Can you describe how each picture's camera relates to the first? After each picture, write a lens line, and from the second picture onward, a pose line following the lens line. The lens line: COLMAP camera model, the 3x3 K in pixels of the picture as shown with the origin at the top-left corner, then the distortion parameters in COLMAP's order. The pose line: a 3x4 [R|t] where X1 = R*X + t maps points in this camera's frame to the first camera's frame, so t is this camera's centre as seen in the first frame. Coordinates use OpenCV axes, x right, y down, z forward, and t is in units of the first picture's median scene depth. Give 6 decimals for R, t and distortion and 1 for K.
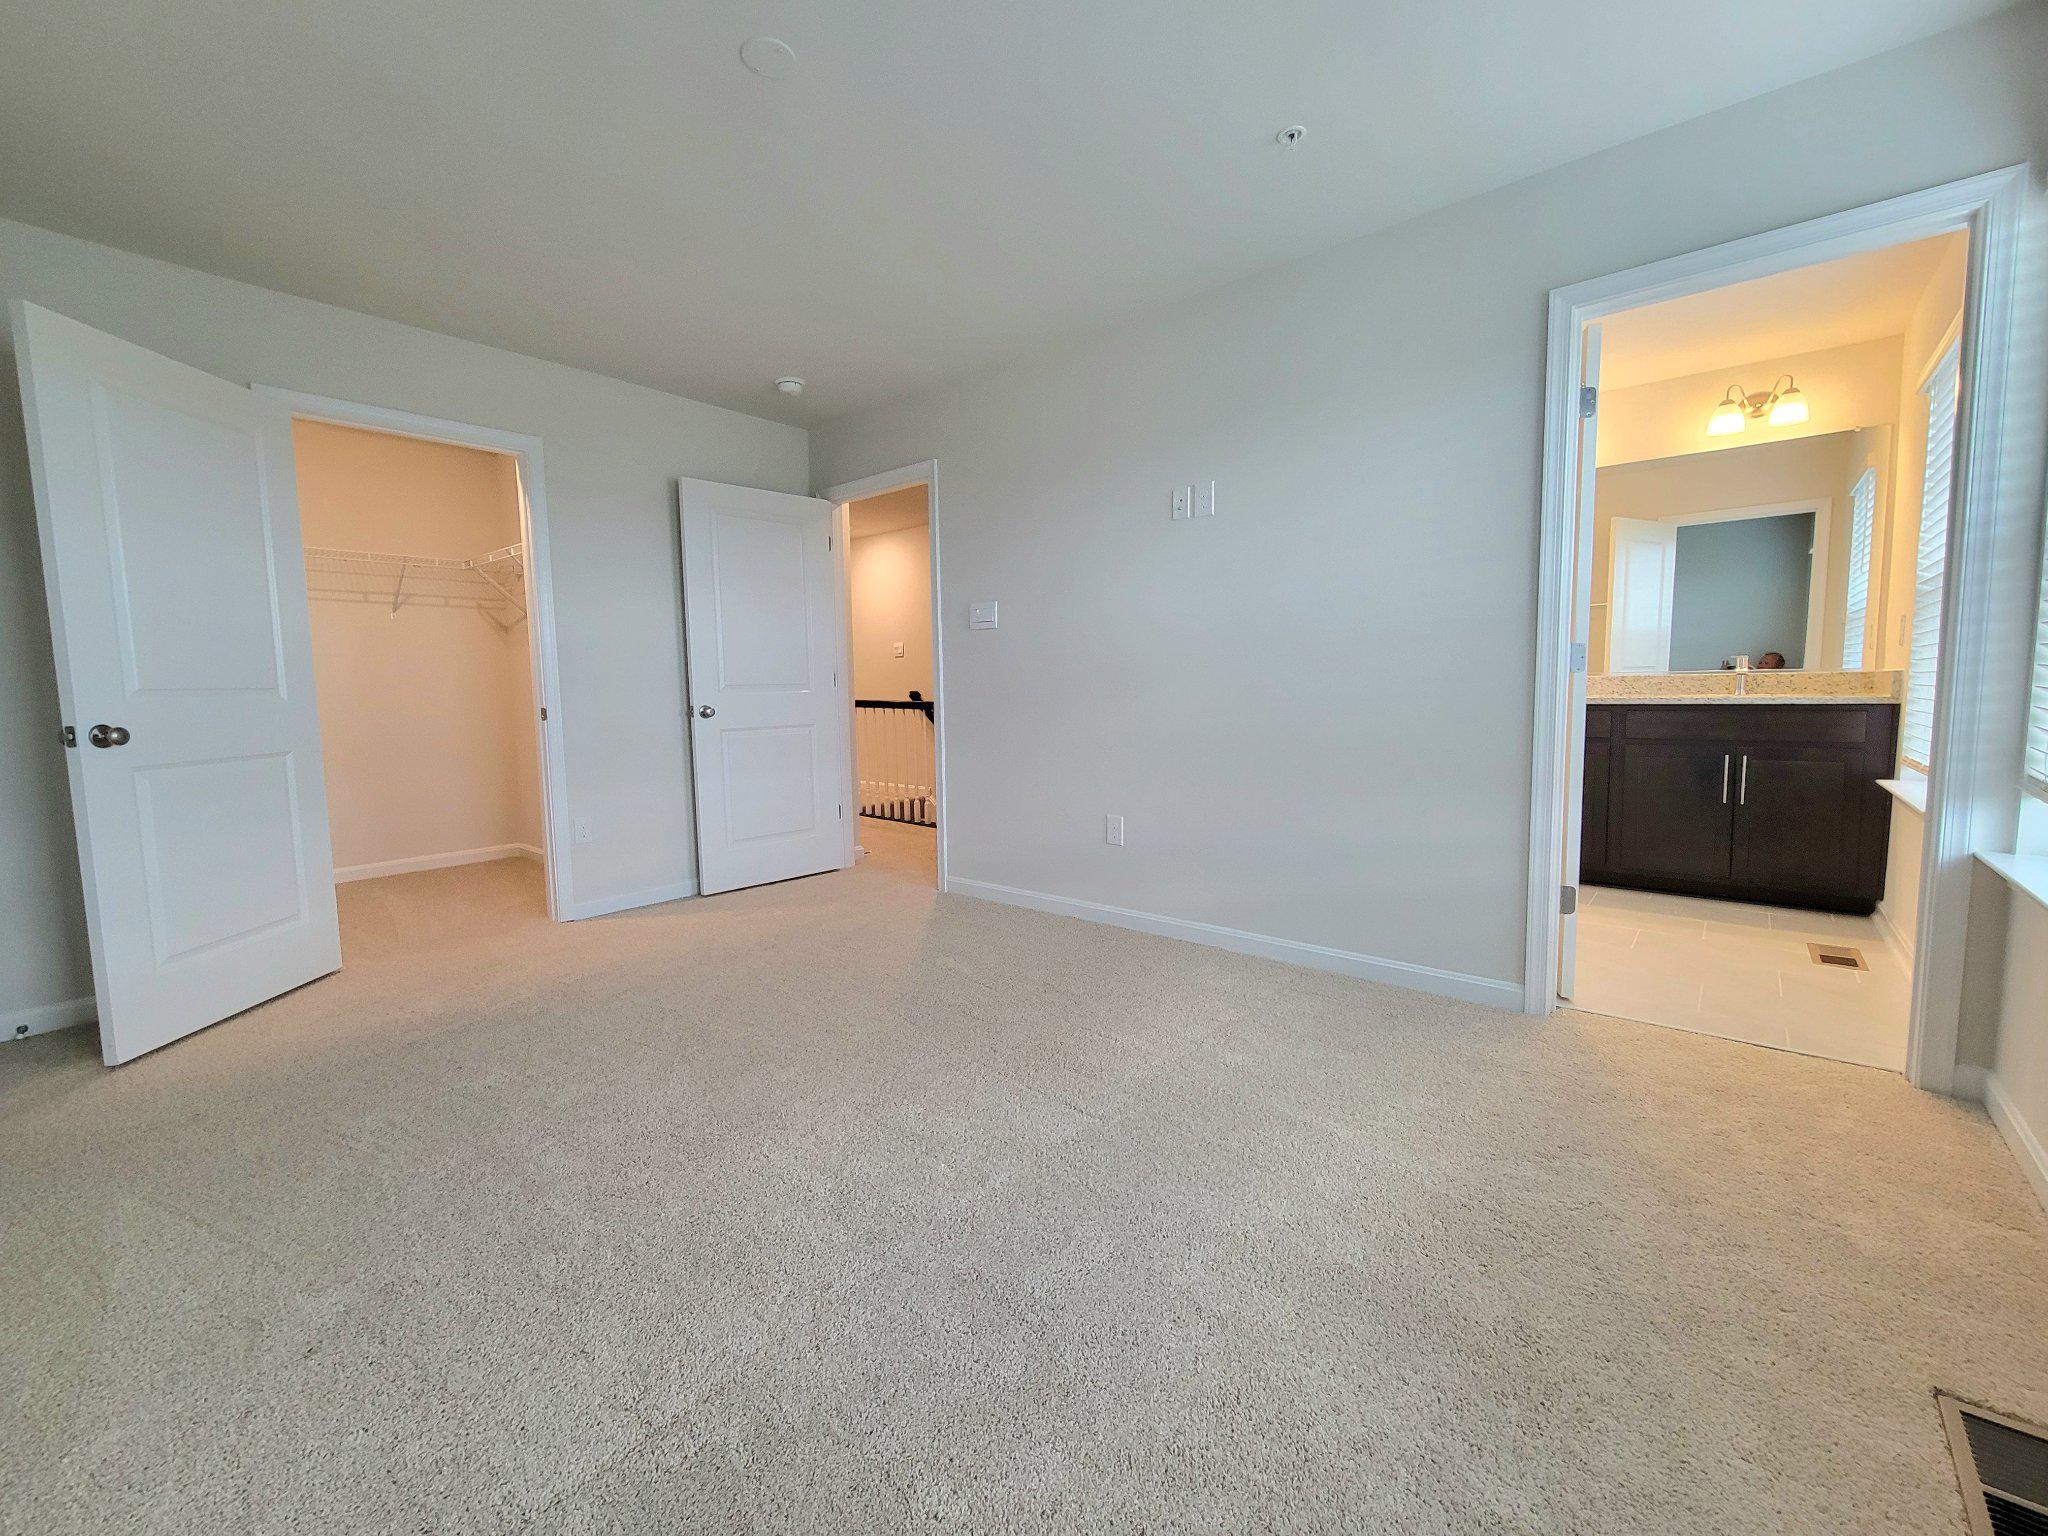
lens RADIAL K [[837.2, 0, 1021.1], [0, 837.2, 759.8], [0, 0, 1]] dist [0.000486, 0.000147]
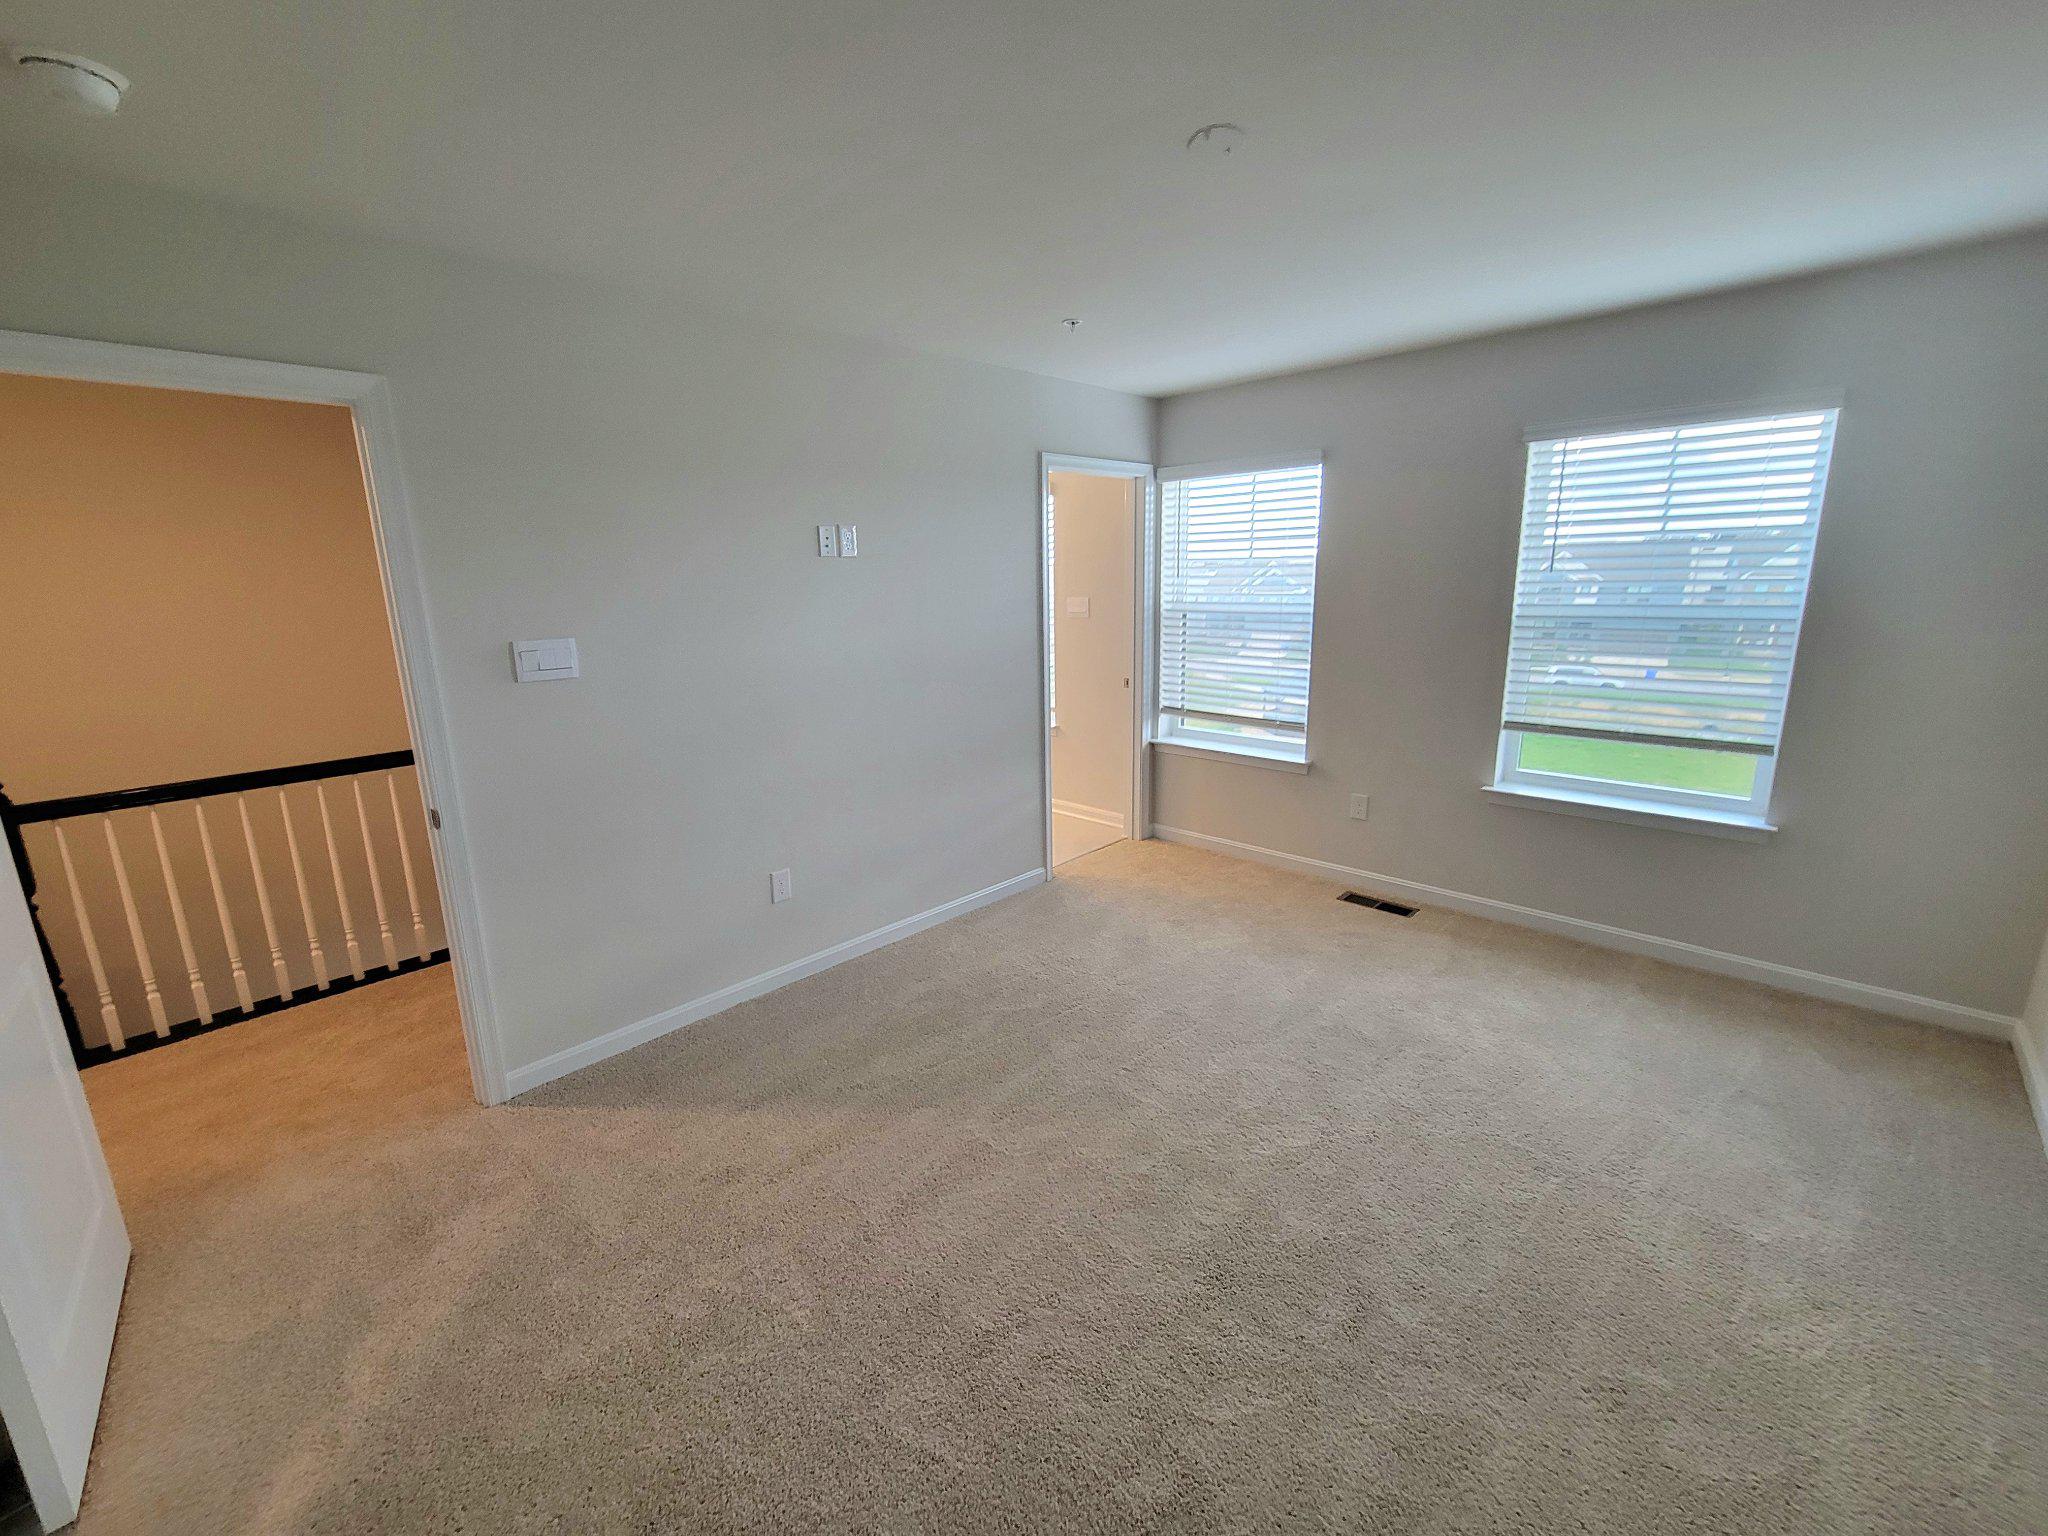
lens RADIAL K [[837.2, 0, 1021.1], [0, 837.2, 759.8], [0, 0, 1]] dist [0.000486, 0.000147]
pose [[0.066968, -0.205570, 0.976348, -1.006712], [0.106570, 0.974421, 0.197854, -0.278940], [-0.992047, 0.090800, 0.087163, 0.880237]]
